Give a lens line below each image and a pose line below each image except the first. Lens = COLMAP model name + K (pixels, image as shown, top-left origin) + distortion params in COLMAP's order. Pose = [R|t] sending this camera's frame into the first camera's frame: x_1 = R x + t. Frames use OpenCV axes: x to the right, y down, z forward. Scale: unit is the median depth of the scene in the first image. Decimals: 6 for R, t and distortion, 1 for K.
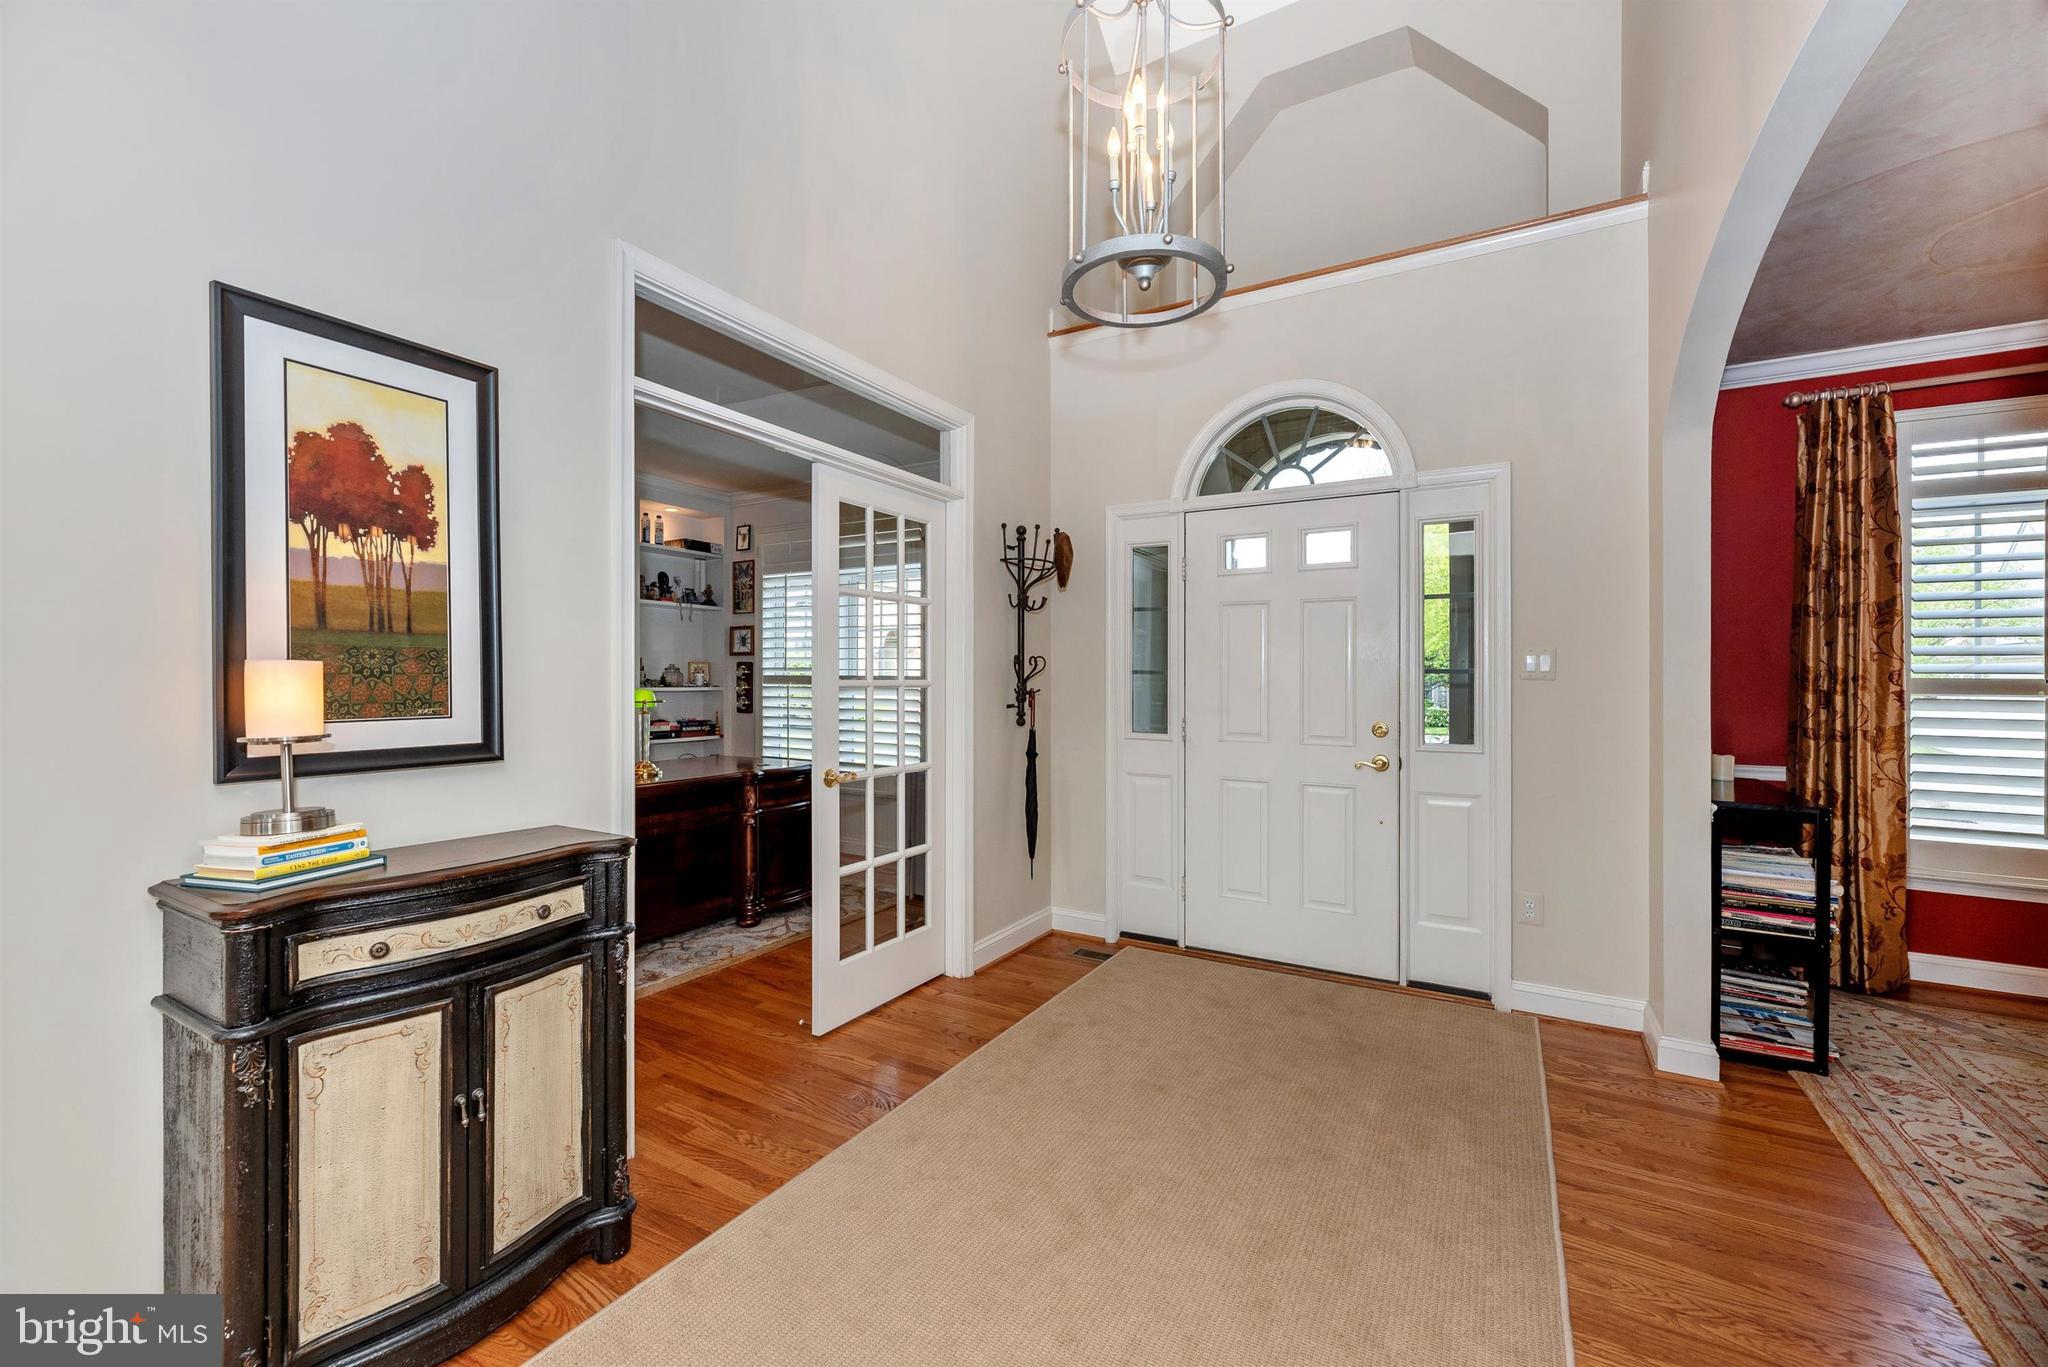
lens RADIAL K [[832.1, 0, 1005.7], [0, 832.1, 682.3], [0, 0, 1]] dist [0.008703, 0.000131]
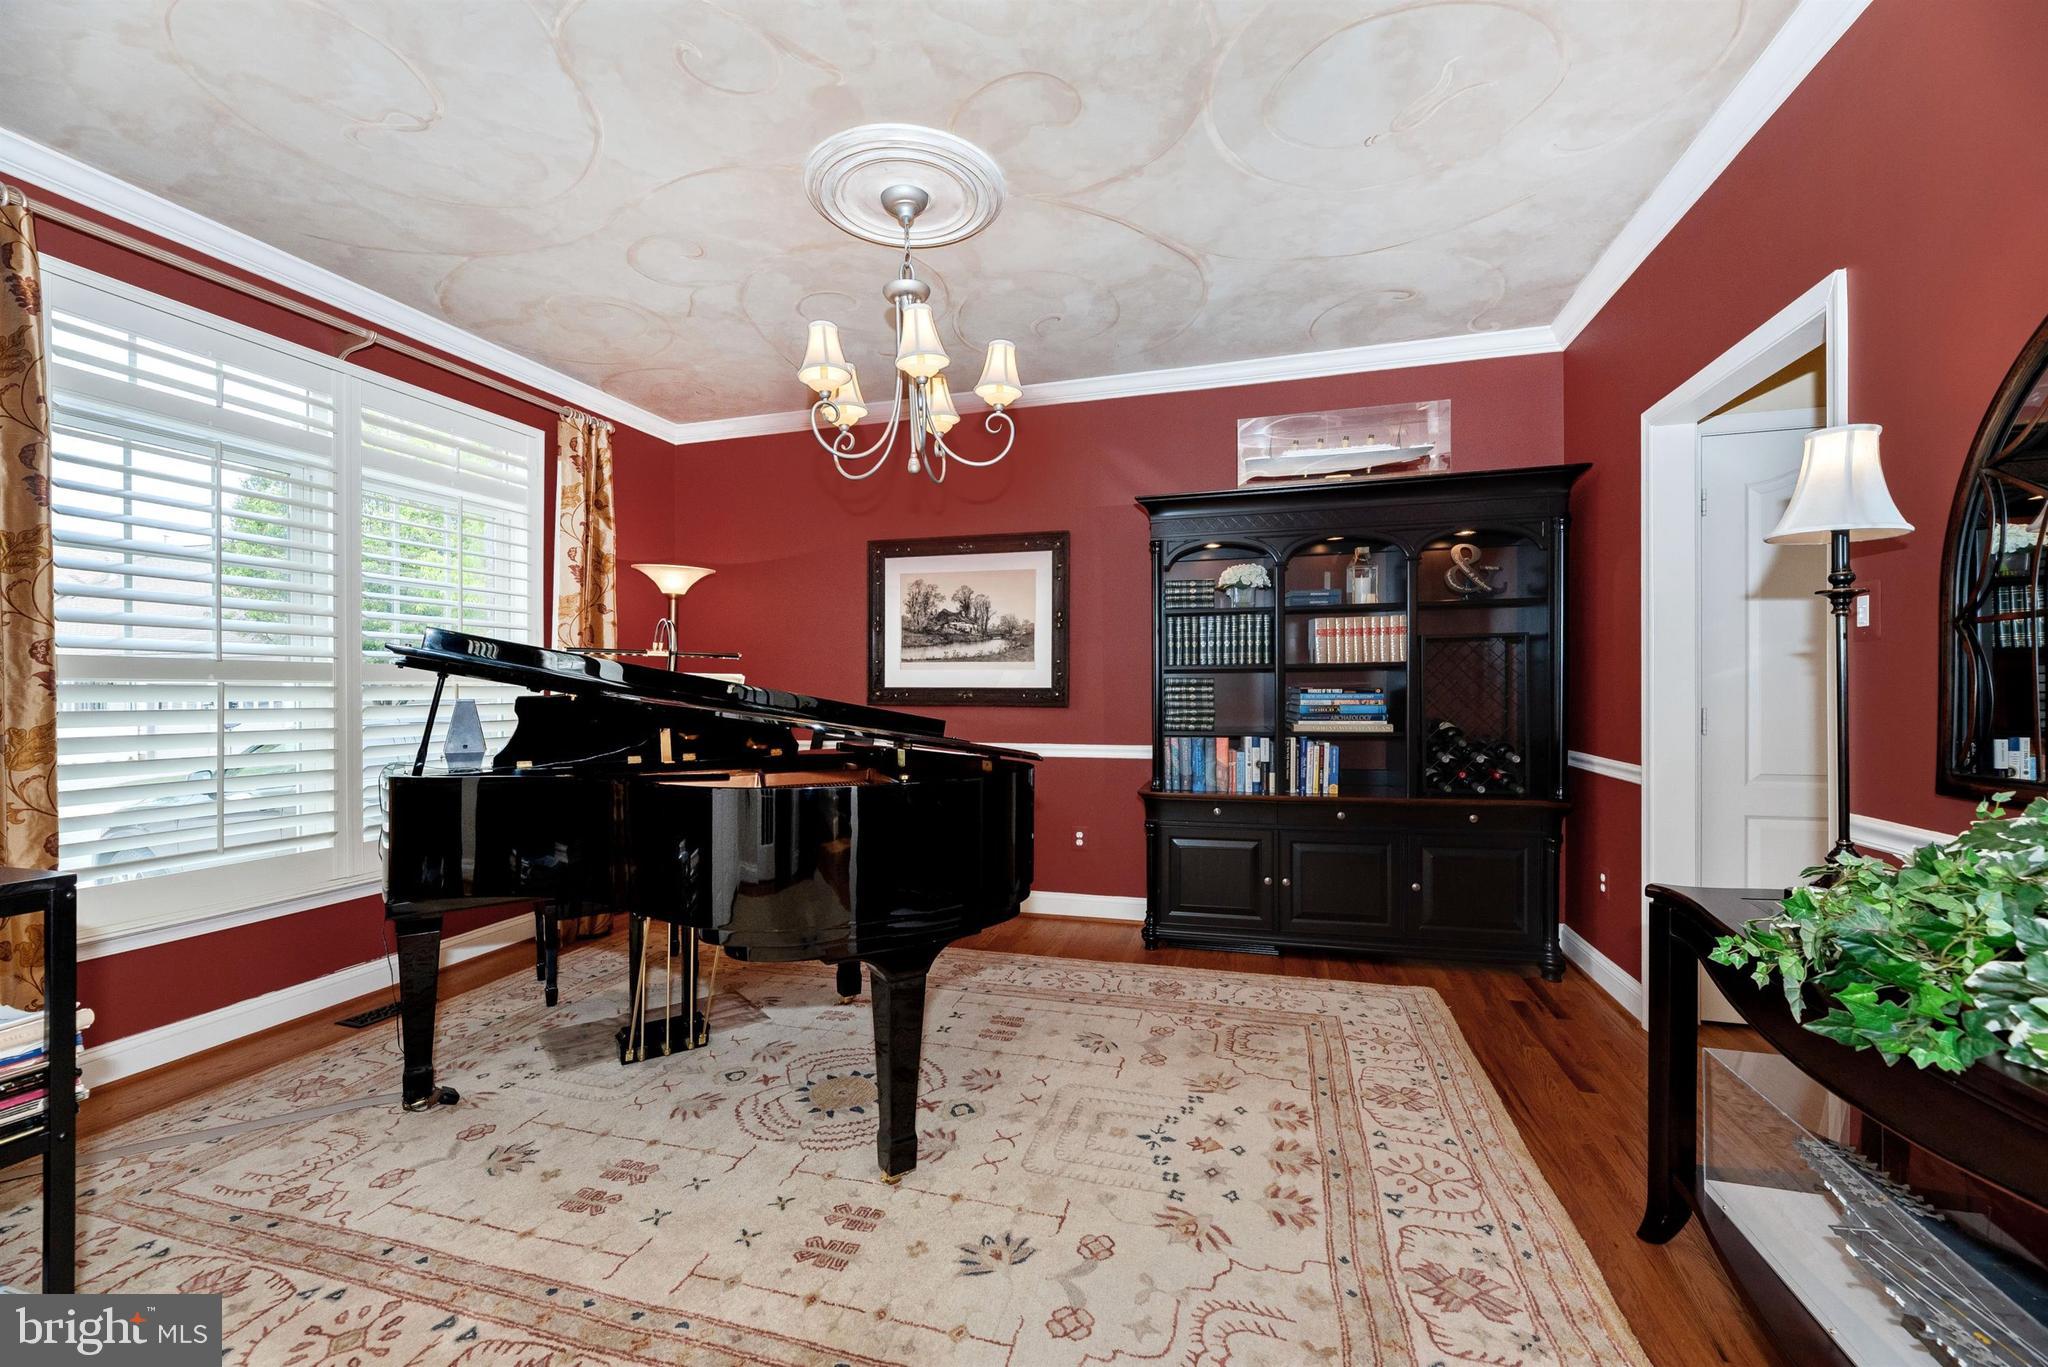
lens RADIAL K [[832.1, 0, 1026.3], [0, 832.1, 682.0], [0, 0, 1]] dist [0.008703, 0.000131]
pose [[-0.255281, 0.000960, 0.966866, 0.230209], [0.001619, 0.999999, -0.000566, 0.019889], [-0.966865, 0.001420, -0.255283, 0.426914]]
